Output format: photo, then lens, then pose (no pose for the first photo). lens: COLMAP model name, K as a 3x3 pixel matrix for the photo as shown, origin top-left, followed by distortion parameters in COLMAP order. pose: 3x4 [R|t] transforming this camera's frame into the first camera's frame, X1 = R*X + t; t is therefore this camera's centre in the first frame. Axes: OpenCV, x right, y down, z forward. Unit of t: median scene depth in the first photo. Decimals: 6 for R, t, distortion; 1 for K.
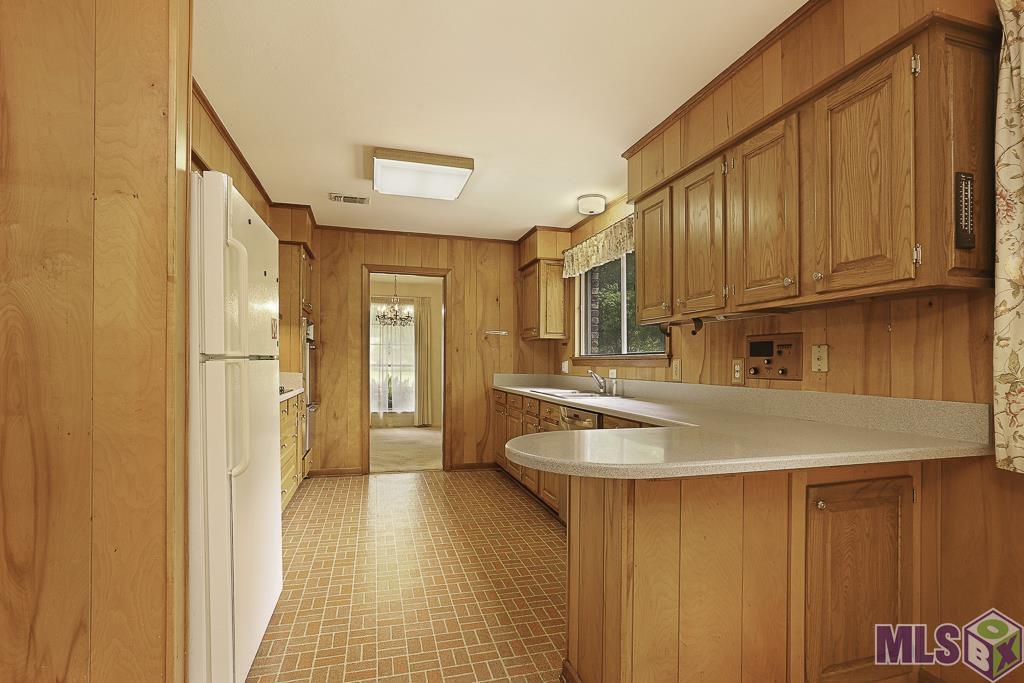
lens RADIAL K [[488.4, 0, 521.3], [0, 488.4, 362.5], [0, 0, 1]] dist [-0.021295, 0.006132]
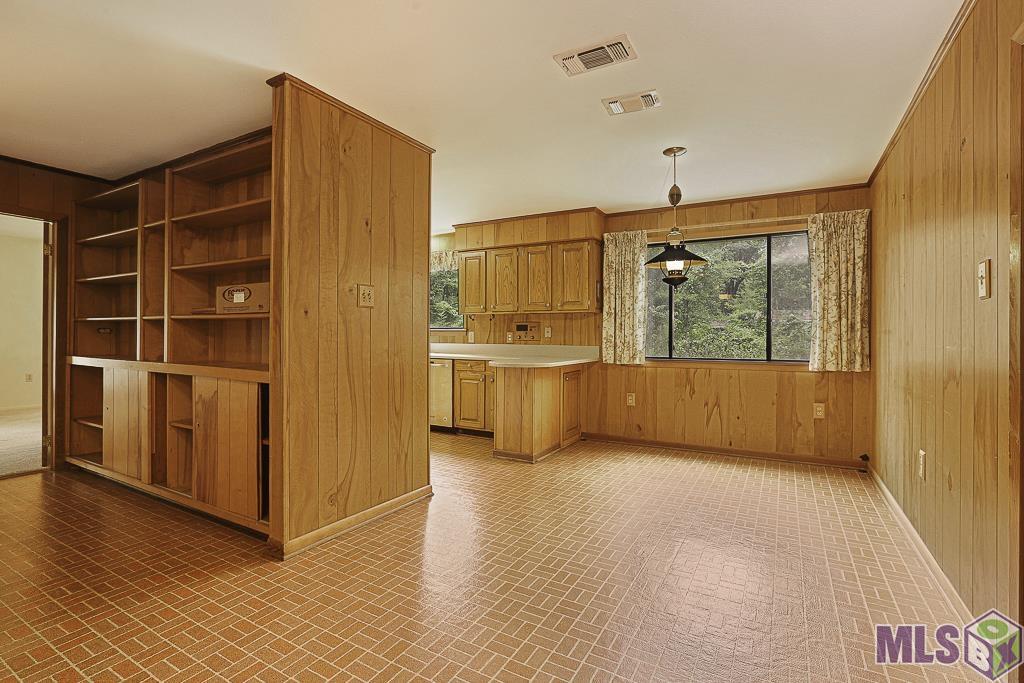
lens RADIAL K [[488.4, 0, 513.9], [0, 488.4, 335.2], [0, 0, 1]] dist [-0.021295, 0.006132]
pose [[0.710797, -0.003984, 0.703386, -0.600867], [-0.000971, 0.999977, 0.006644, -0.004383], [-0.703396, -0.005406, 0.710778, -0.330773]]
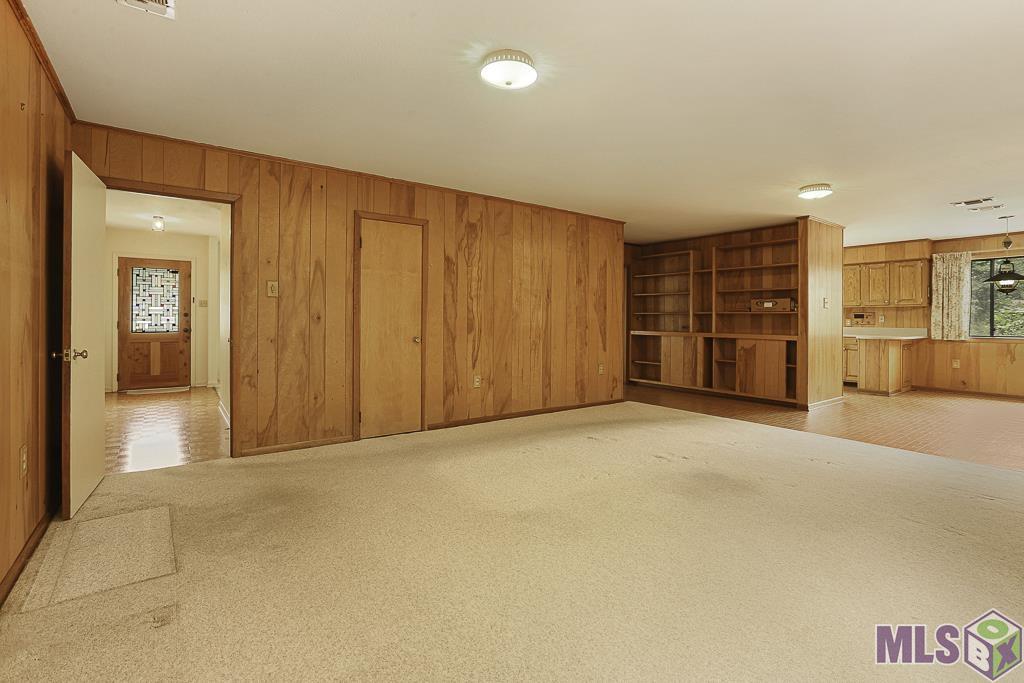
lens RADIAL K [[488.4, 0, 496.0], [0, 488.4, 320.0], [0, 0, 1]] dist [-0.021295, 0.006132]
pose [[0.936439, -0.002403, 0.350823, -1.625192], [0.001121, 0.999992, 0.003858, -0.008777], [-0.350829, -0.003220, 0.936434, -0.698868]]
